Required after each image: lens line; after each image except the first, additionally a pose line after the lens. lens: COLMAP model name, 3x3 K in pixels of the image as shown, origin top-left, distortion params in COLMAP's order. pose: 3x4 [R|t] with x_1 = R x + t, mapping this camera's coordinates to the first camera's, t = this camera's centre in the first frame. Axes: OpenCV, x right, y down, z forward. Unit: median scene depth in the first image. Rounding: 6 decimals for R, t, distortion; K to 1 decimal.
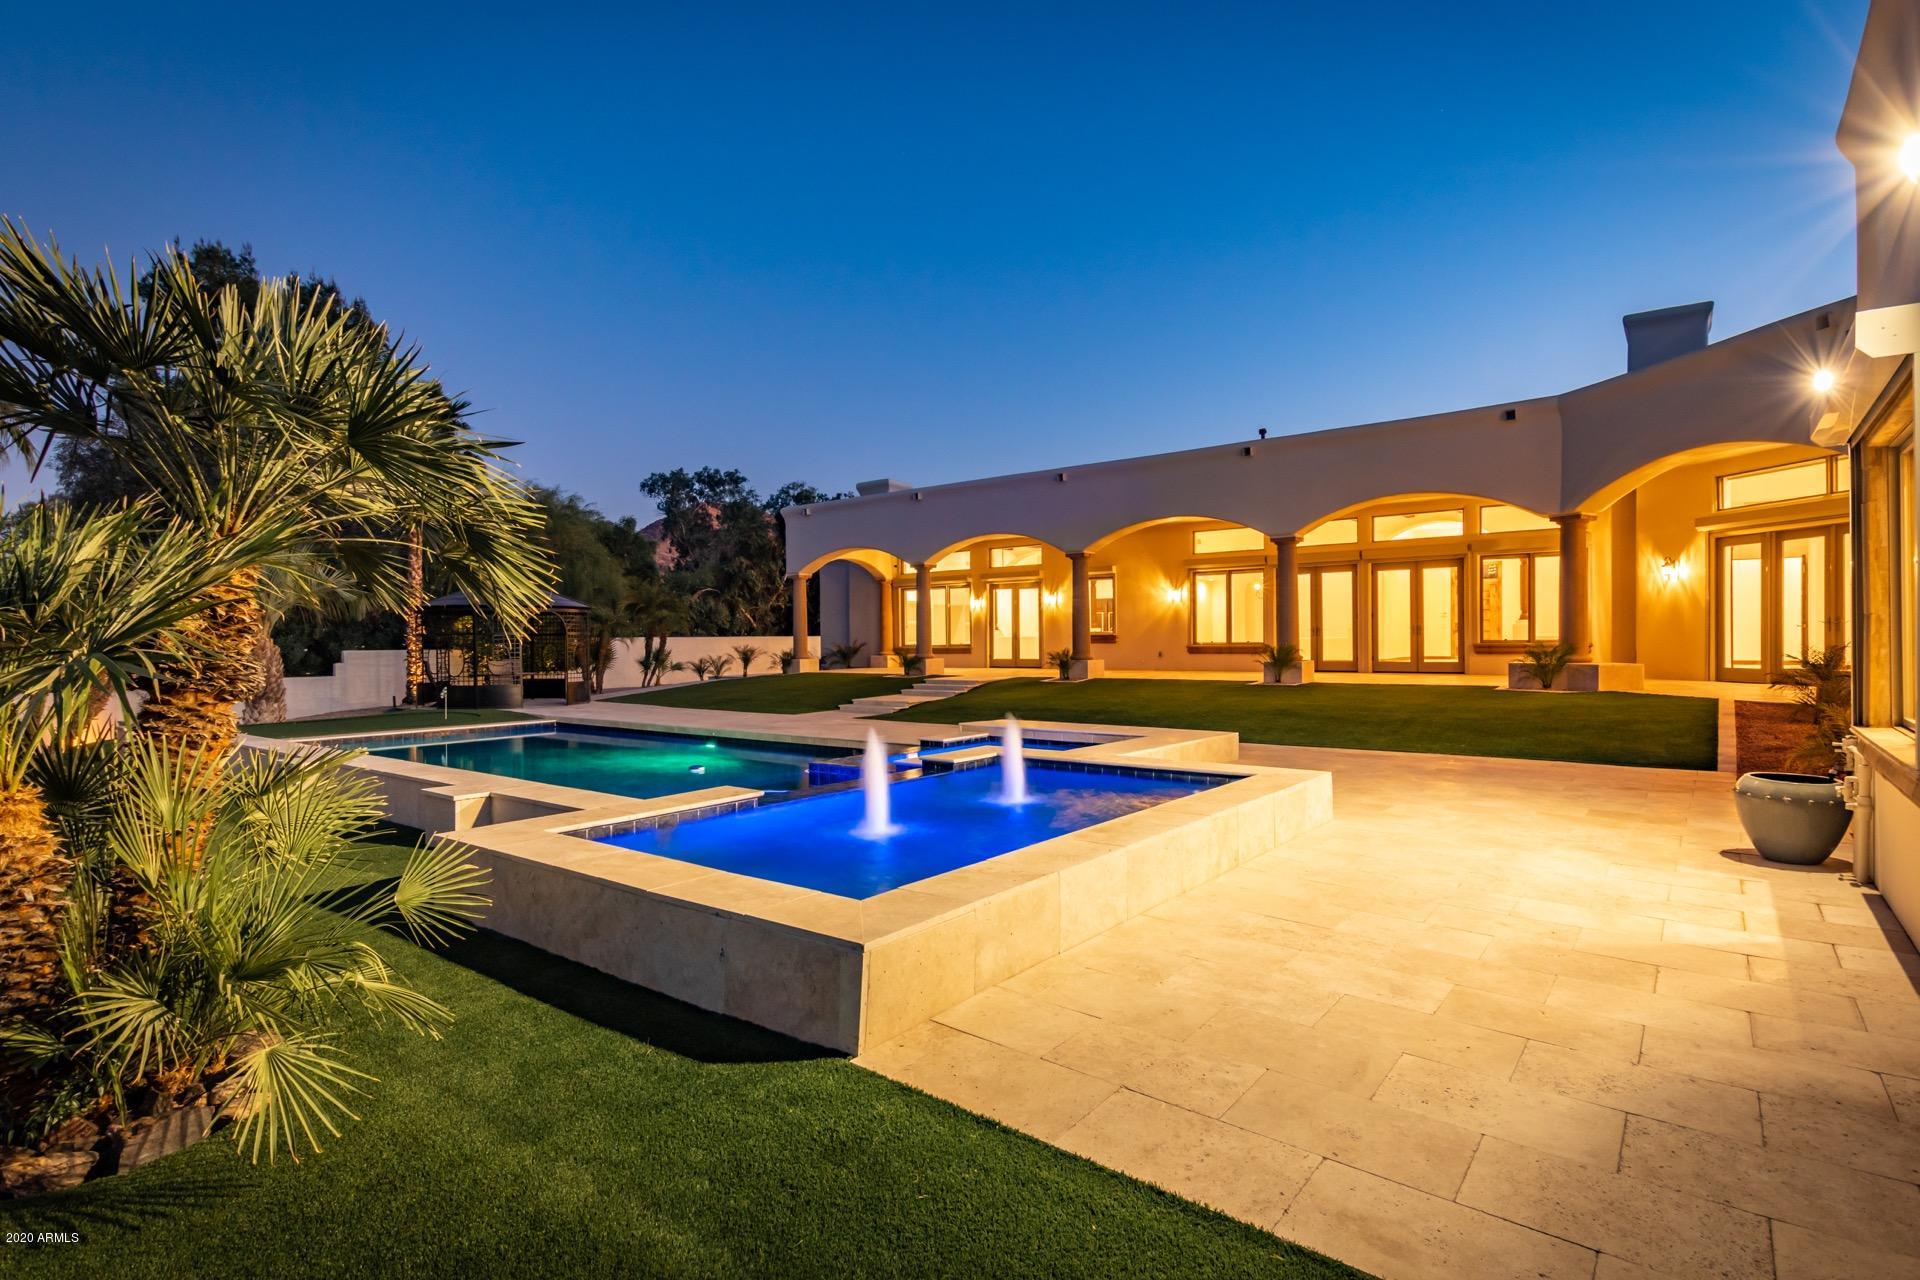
lens RADIAL K [[948.3, 0, 945.1], [0, 948.3, 646.2], [0, 0, 1]] dist [0.011349, -0.001635]
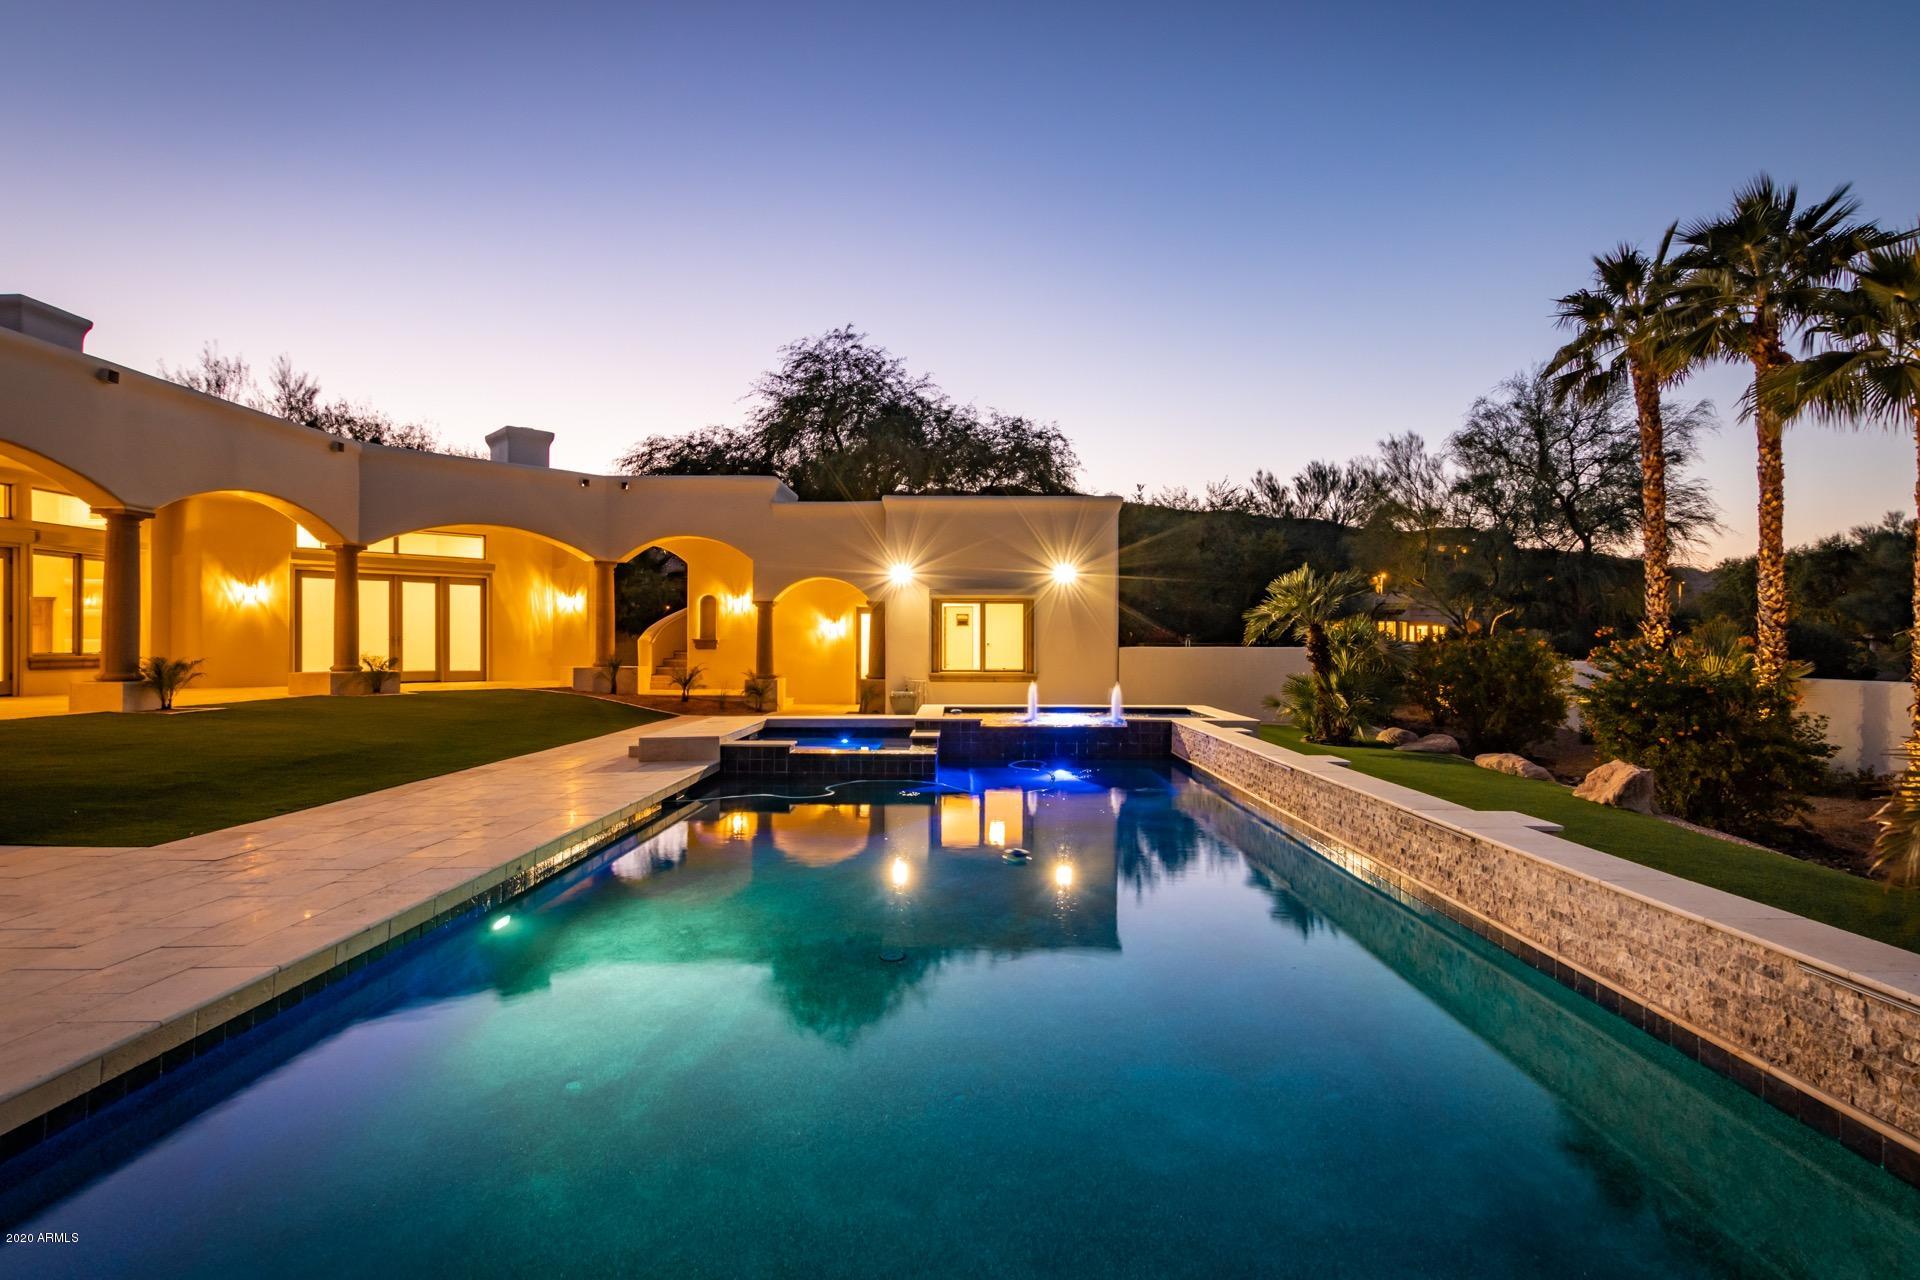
lens RADIAL K [[948.3, 0, 964.5], [0, 948.3, 637.6], [0, 0, 1]] dist [0.011349, -0.001635]
pose [[-0.609580, 0.016021, 0.792563, -0.458357], [0.011983, 0.999868, -0.010995, -0.001139], [-0.792634, 0.002795, -0.609691, 0.703542]]
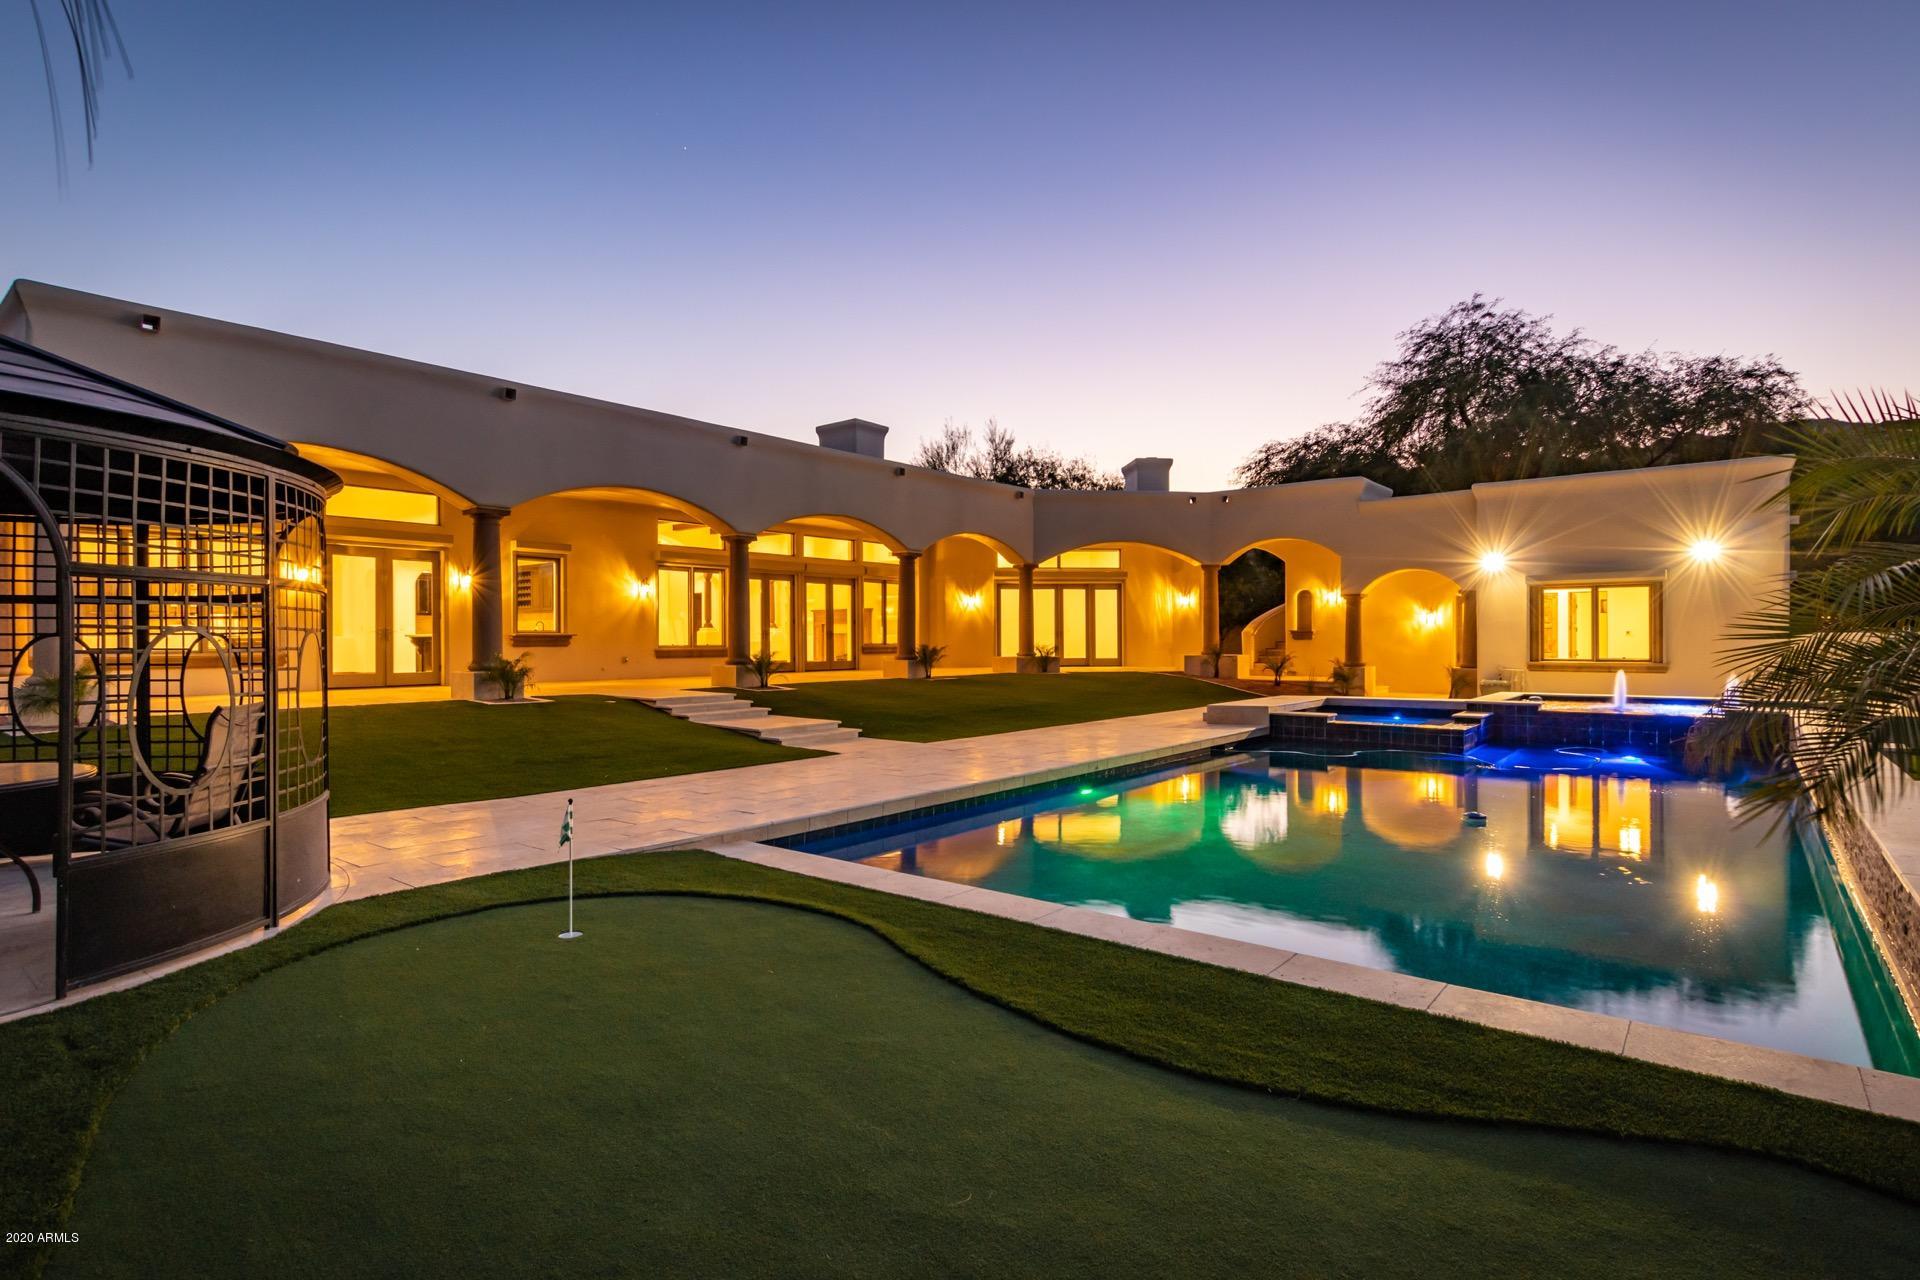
lens RADIAL K [[948.3, 0, 953.1], [0, 948.3, 670.3], [0, 0, 1]] dist [0.011349, -0.001635]
pose [[0.010981, -0.019967, 0.999740, -0.595320], [0.013160, 0.999717, 0.019822, 0.004833], [-0.999853, 0.012939, 0.011241, 0.700739]]
